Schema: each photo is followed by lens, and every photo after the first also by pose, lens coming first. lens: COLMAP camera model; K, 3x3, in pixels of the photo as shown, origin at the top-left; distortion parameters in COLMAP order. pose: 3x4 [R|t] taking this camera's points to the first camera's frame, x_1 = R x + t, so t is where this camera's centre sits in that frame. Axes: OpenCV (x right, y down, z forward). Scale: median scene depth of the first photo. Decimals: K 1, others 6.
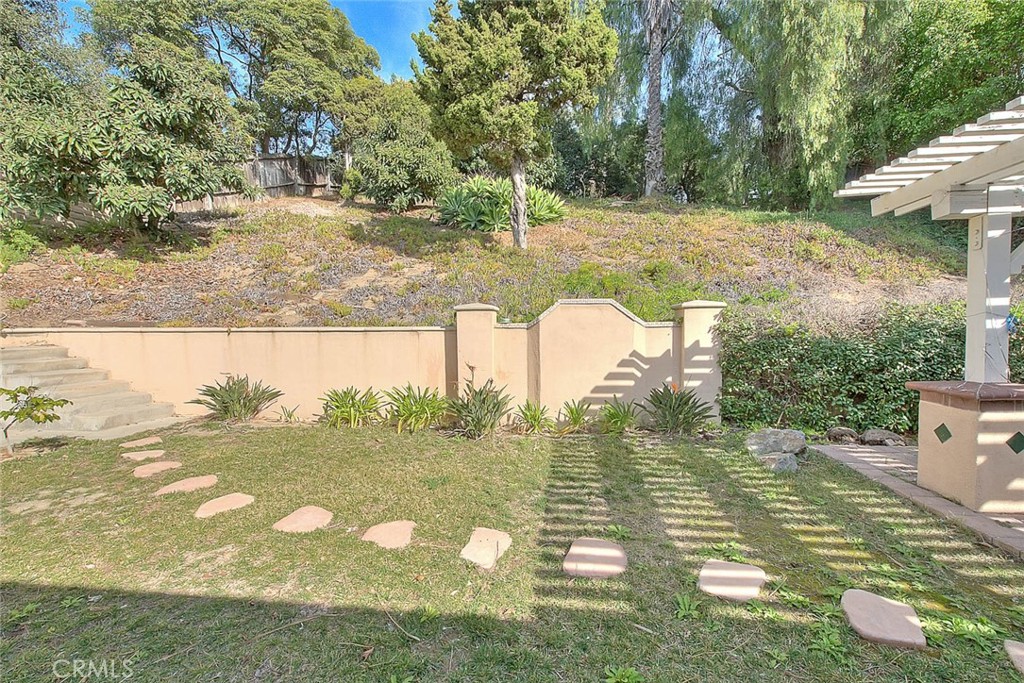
lens RADIAL K [[417.2, 0, 521.0], [0, 417.2, 348.0], [0, 0, 1]] dist [-0.000011, -0.000316]
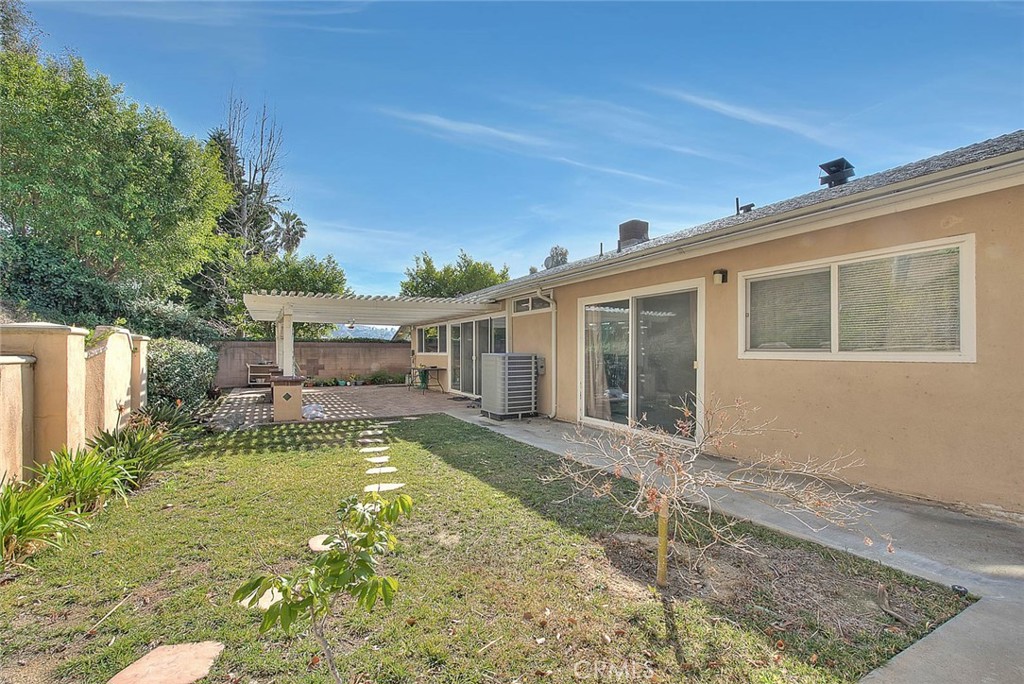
lens RADIAL K [[446.2, 0, 515.0], [0, 446.2, 345.6], [0, 0, 1]] dist [0.000214, -0.000711]
pose [[-0.572912, 0.018244, 0.819414, -0.905131], [0.042980, 0.999045, 0.007806, -0.033004], [-0.818489, 0.039690, -0.573150, 0.616364]]
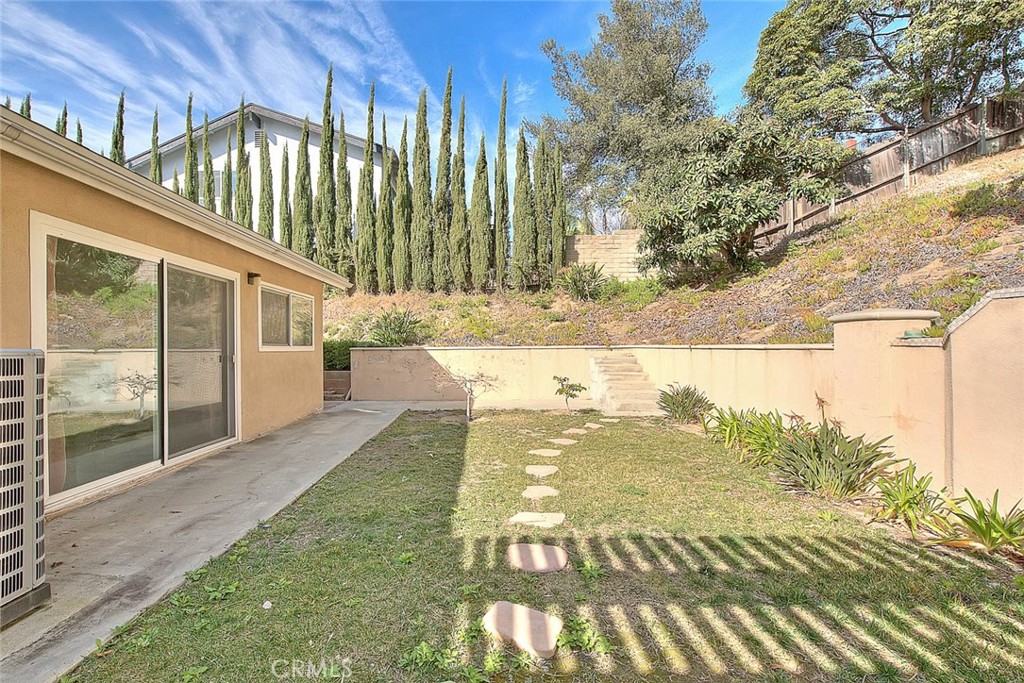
lens RADIAL K [[441.2, 0, 471.9], [0, 441.2, 351.7], [0, 0, 1]] dist [-0.000757, -0.000975]
pose [[0.068874, 0.014863, -0.997515, 0.433892], [-0.039122, 0.999160, 0.012187, -0.017509], [0.996858, 0.038186, 0.069398, 0.240426]]
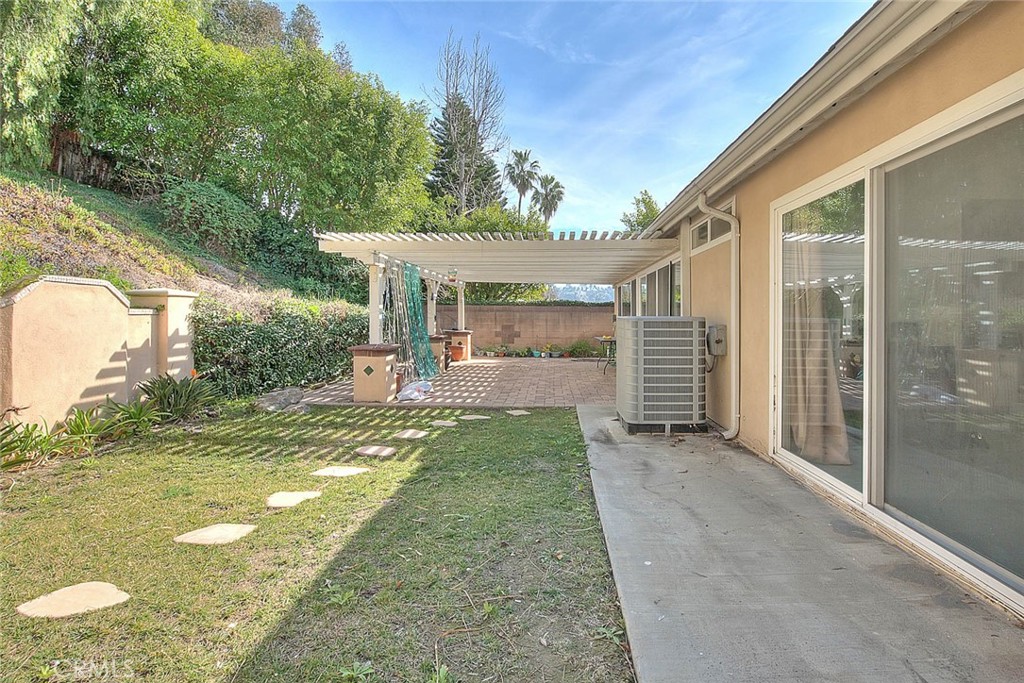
lens RADIAL K [[491.9, 0, 554.1], [0, 491.9, 319.9], [0, 0, 1]] dist [0.002224, 0.000403]
pose [[-0.111773, 0.004592, 0.993723, -0.632785], [0.039902, 0.999204, -0.000129, -0.002215], [-0.992932, 0.039638, -0.111868, 0.158749]]
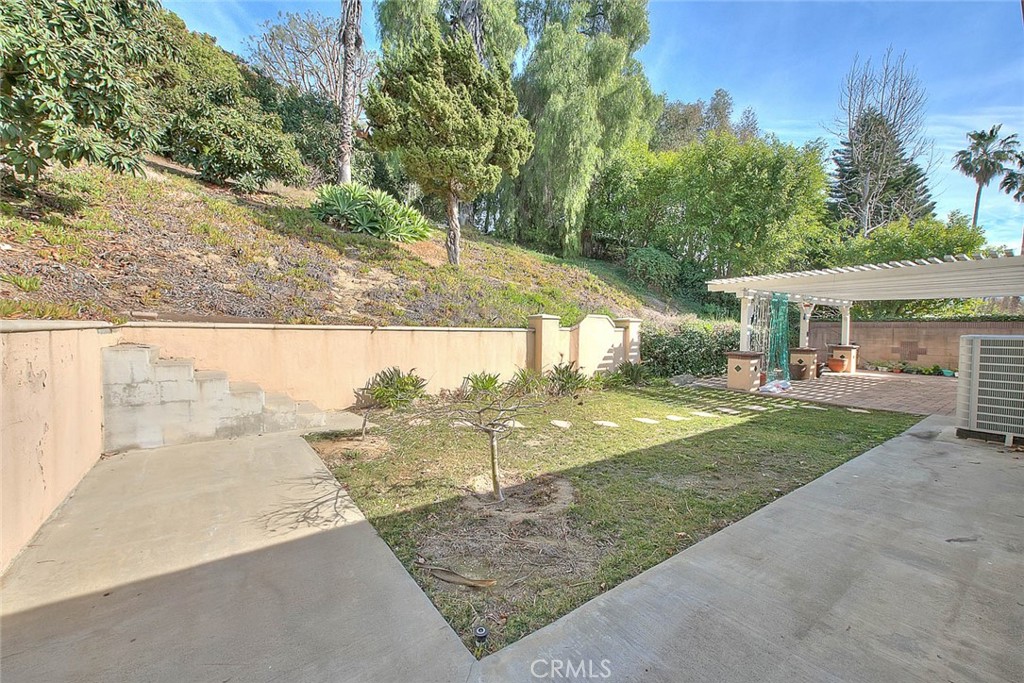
lens RADIAL K [[404.9, 0, 510.3], [0, 404.9, 347.8], [0, 0, 1]] dist [0.001171, -0.003911]
pose [[0.738663, -0.014883, 0.673911, -0.957240], [0.012752, 0.999886, 0.008105, 0.003173], [-0.673955, 0.002607, 0.738768, -0.027312]]
